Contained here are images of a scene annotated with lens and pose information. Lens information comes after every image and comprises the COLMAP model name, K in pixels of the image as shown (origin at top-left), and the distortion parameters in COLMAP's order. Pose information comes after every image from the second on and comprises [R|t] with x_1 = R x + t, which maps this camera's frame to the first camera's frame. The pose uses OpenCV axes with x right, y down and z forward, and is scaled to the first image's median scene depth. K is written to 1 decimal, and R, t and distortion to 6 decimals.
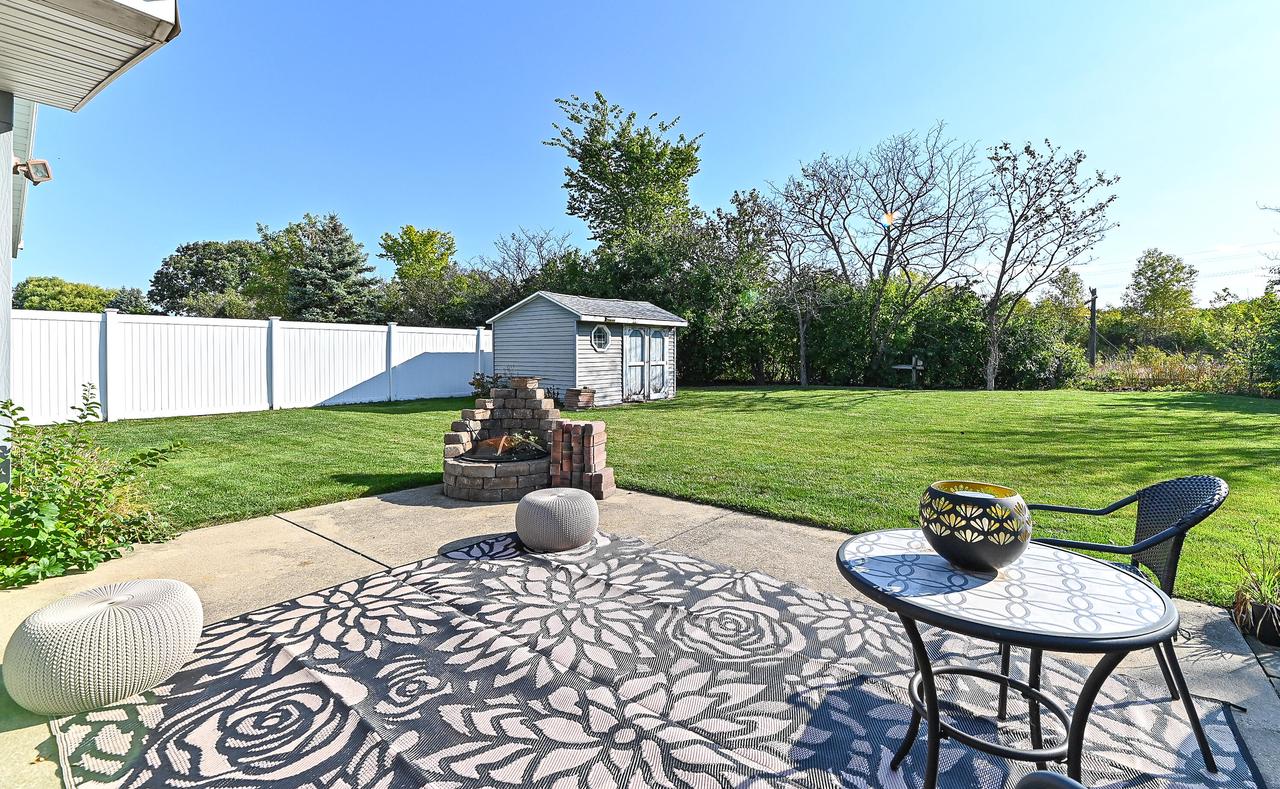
lens RADIAL K [[542.4, 0, 639.1], [0, 542.4, 354.1], [0, 0, 1]] dist [0.003416, -0.000023]
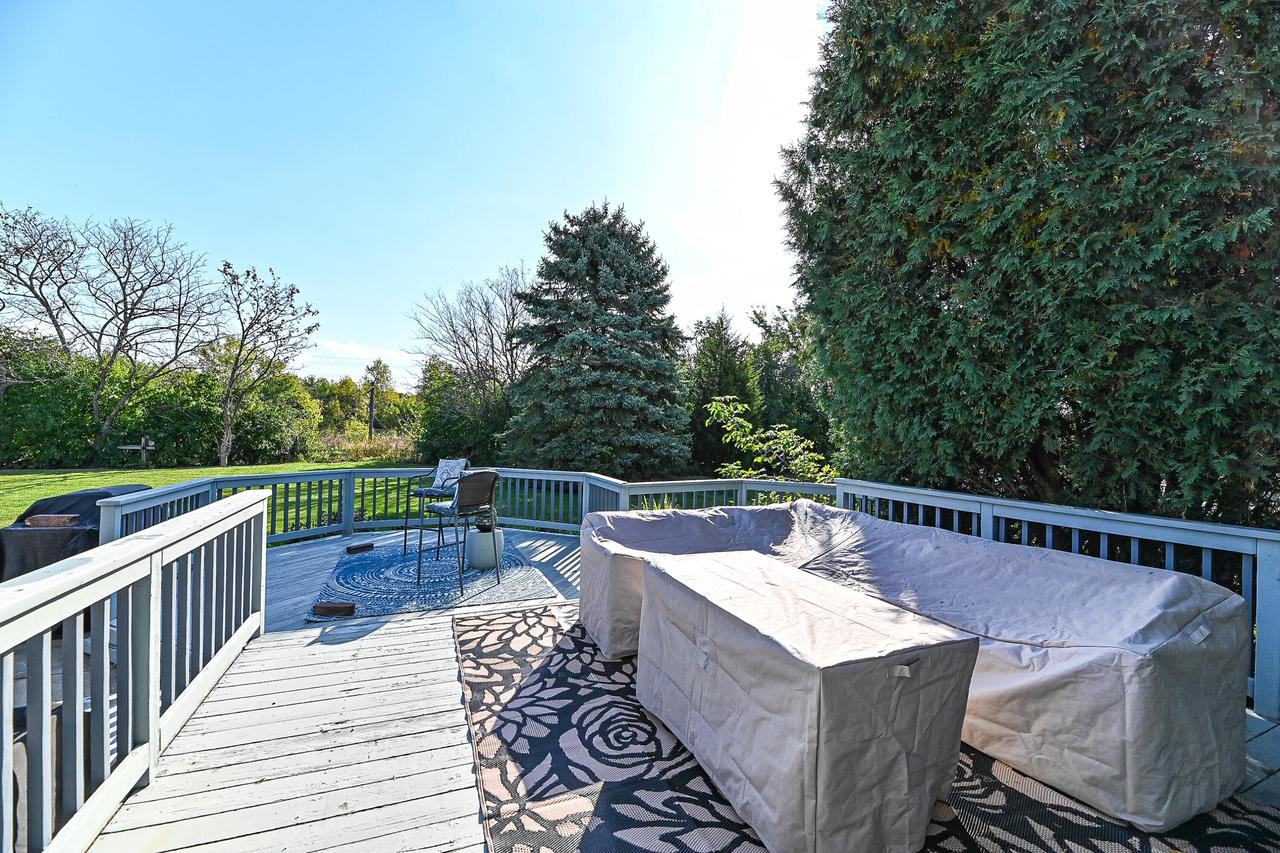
lens RADIAL K [[517.4, 0, 627.9], [0, 517.4, 429.4], [0, 0, 1]] dist [-0.003293, -0.000385]
pose [[0.479212, 0.014985, 0.877571, 0.085098], [-0.023213, 0.999721, -0.004395, -0.029134], [-0.877392, -0.018265, 0.479426, -0.303318]]
